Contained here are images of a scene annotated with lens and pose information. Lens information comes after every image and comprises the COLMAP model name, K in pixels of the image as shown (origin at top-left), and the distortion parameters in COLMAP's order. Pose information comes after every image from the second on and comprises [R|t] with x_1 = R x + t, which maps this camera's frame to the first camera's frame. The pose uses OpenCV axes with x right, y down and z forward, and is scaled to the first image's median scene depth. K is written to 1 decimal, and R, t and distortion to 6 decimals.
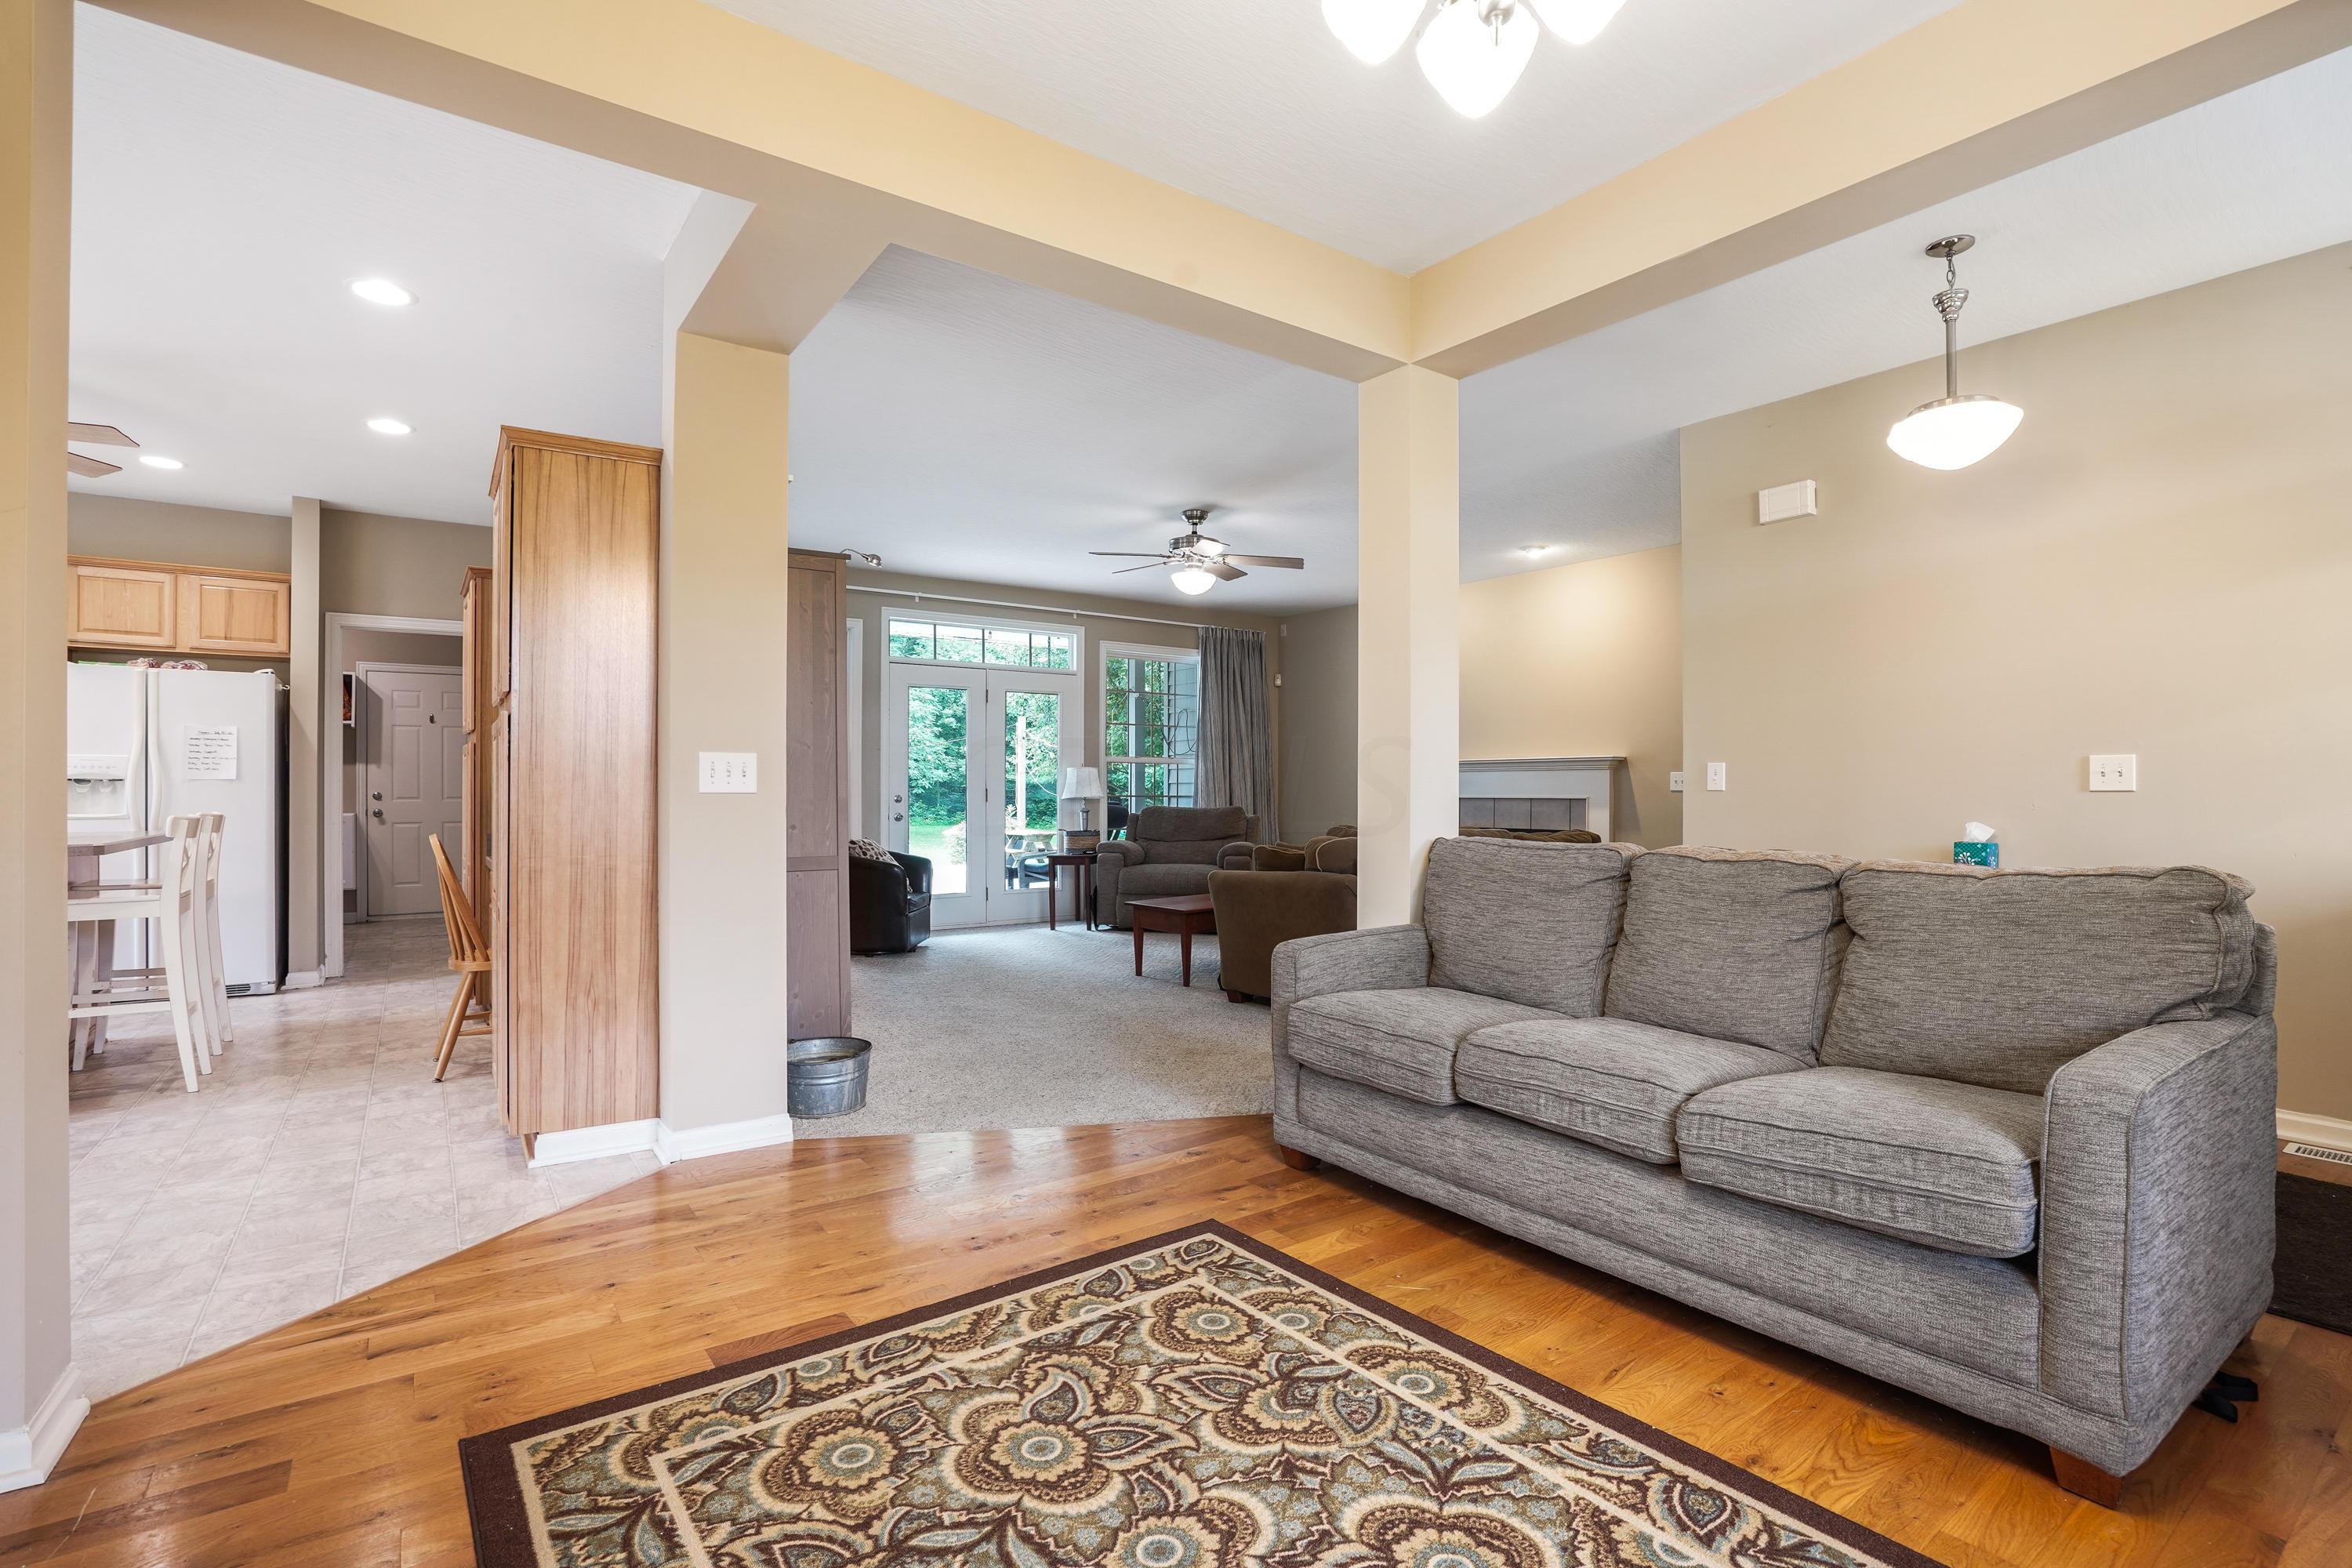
lens RADIAL K [[1106.1, 0, 1176.0], [0, 1106.1, 784.0], [0, 0, 1]] dist [-0.059156, 0.027490]
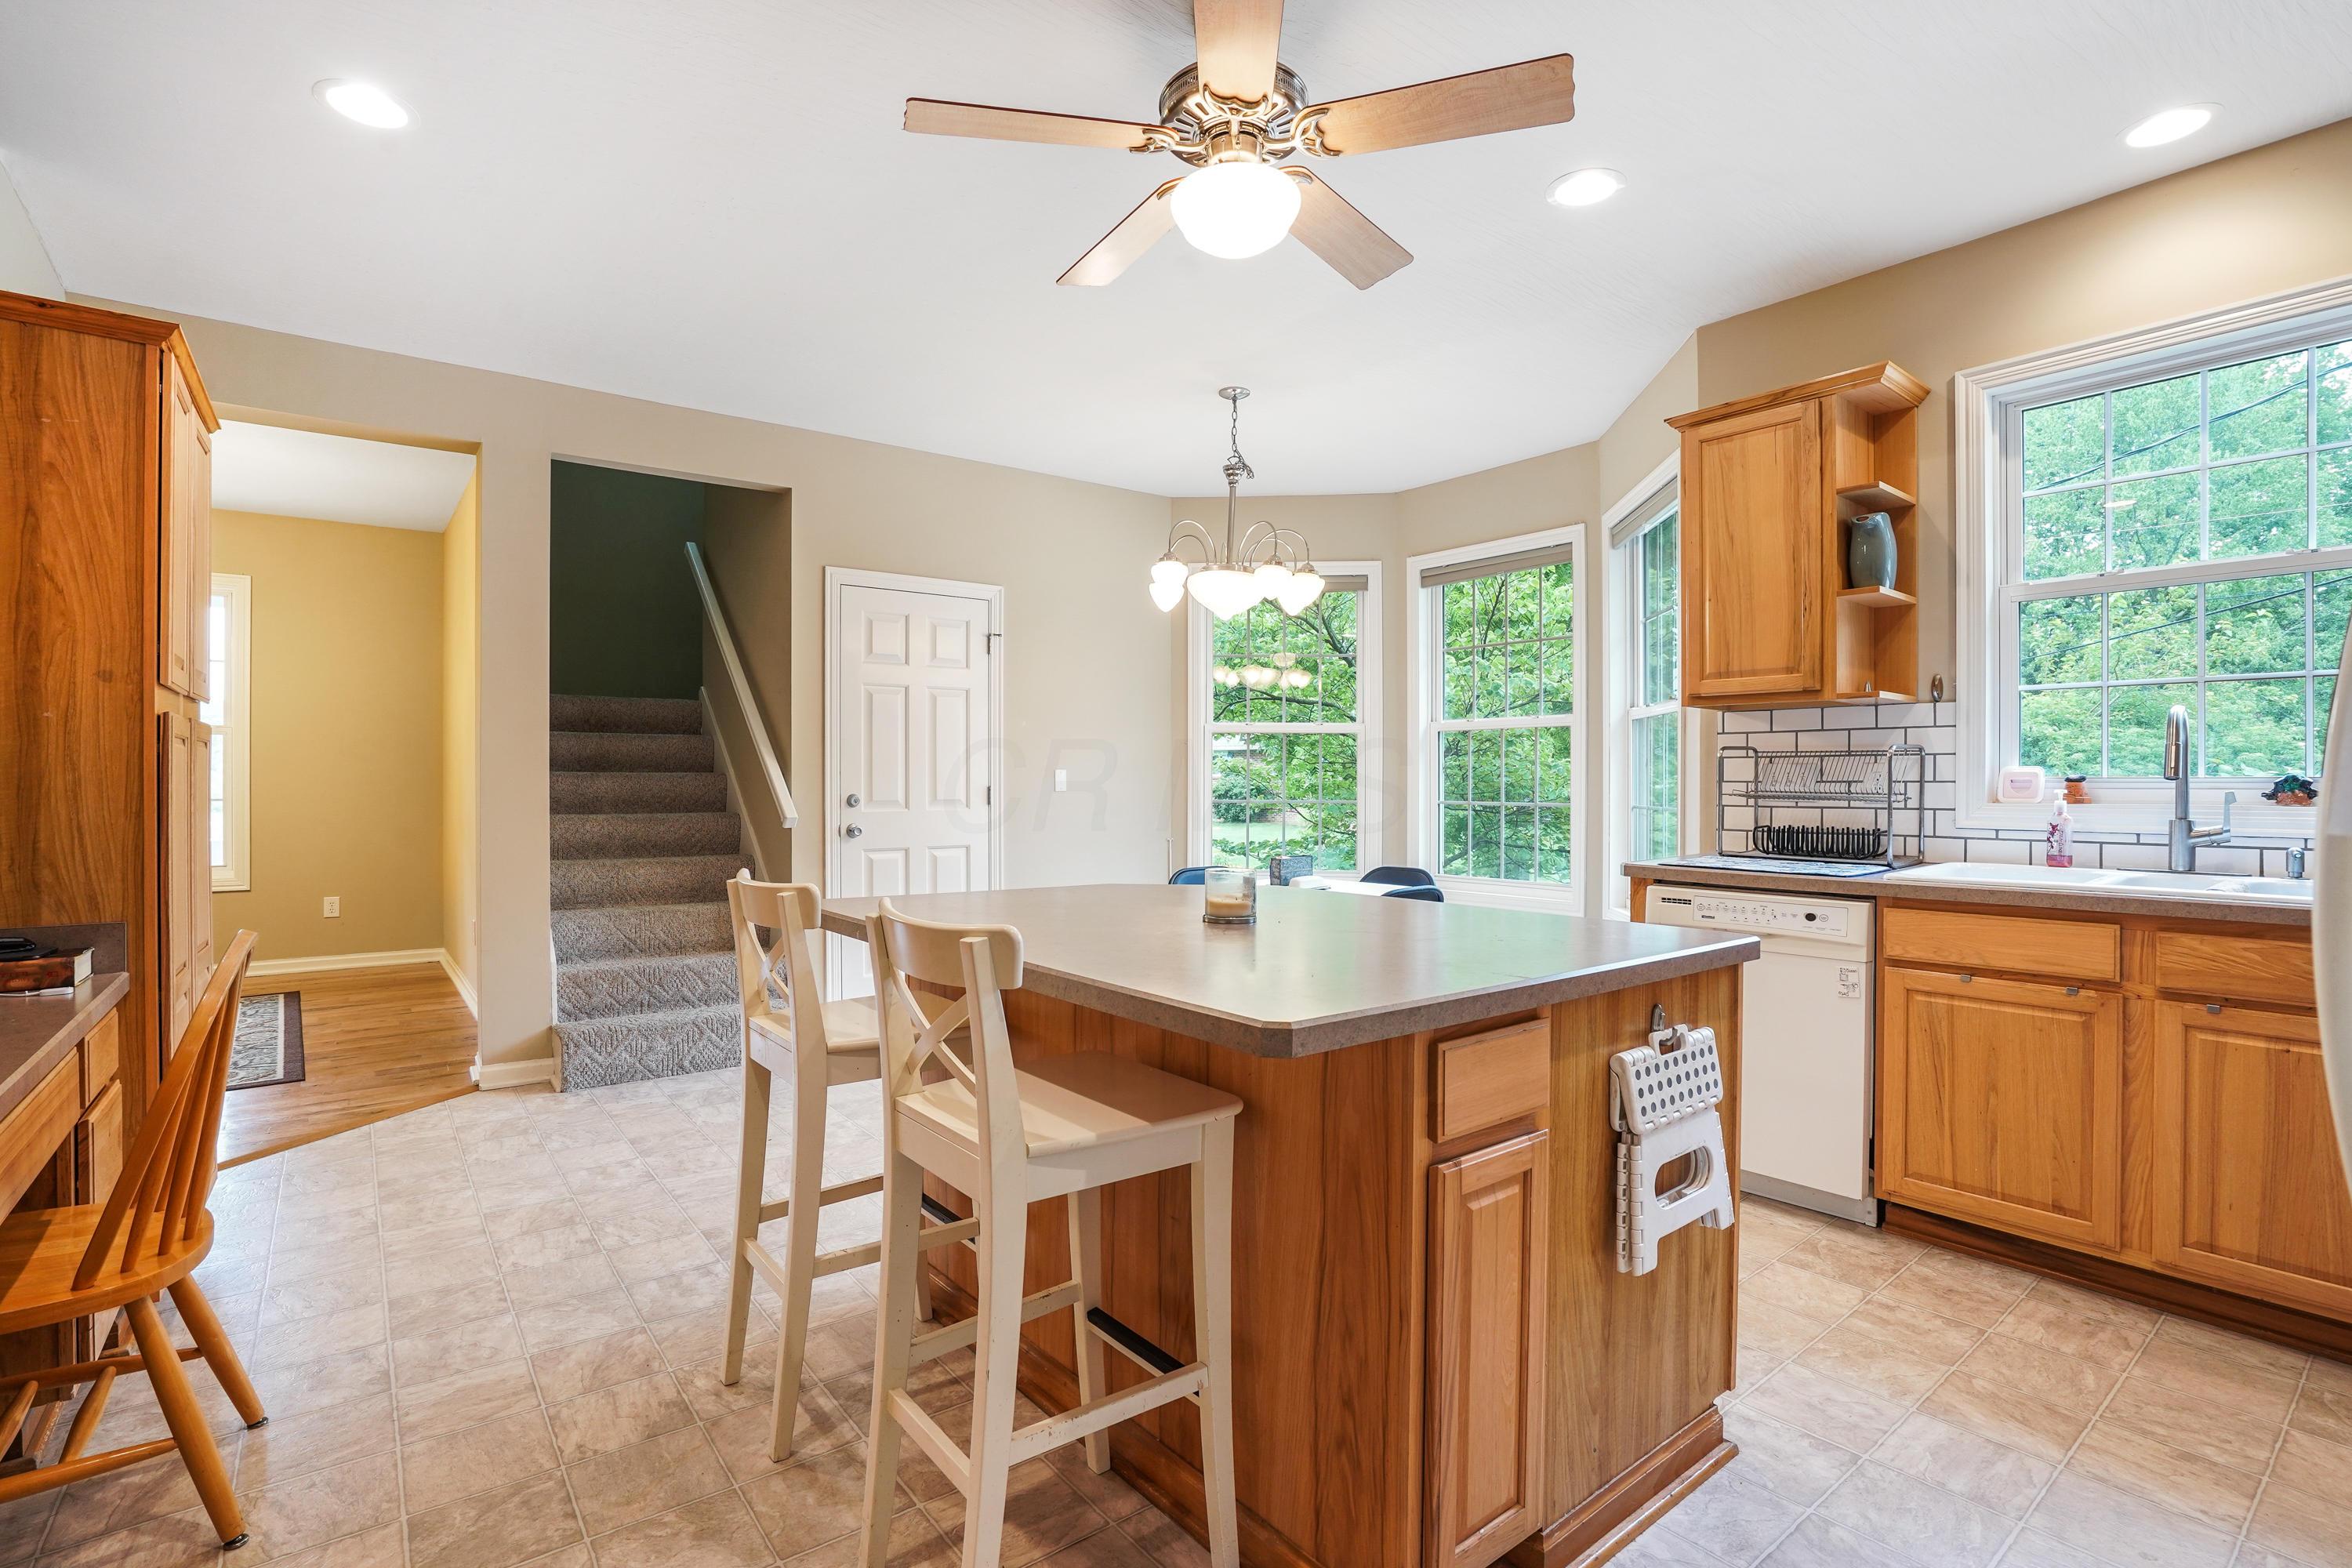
lens RADIAL K [[1106.1, 0, 1176.0], [0, 1106.1, 784.0], [0, 0, 1]] dist [-0.059156, 0.027490]
pose [[-0.999103, 0.002660, -0.042253, -1.751201], [0.002972, 0.999969, -0.007329, -0.009618], [0.042232, -0.007449, -0.999080, 2.431423]]
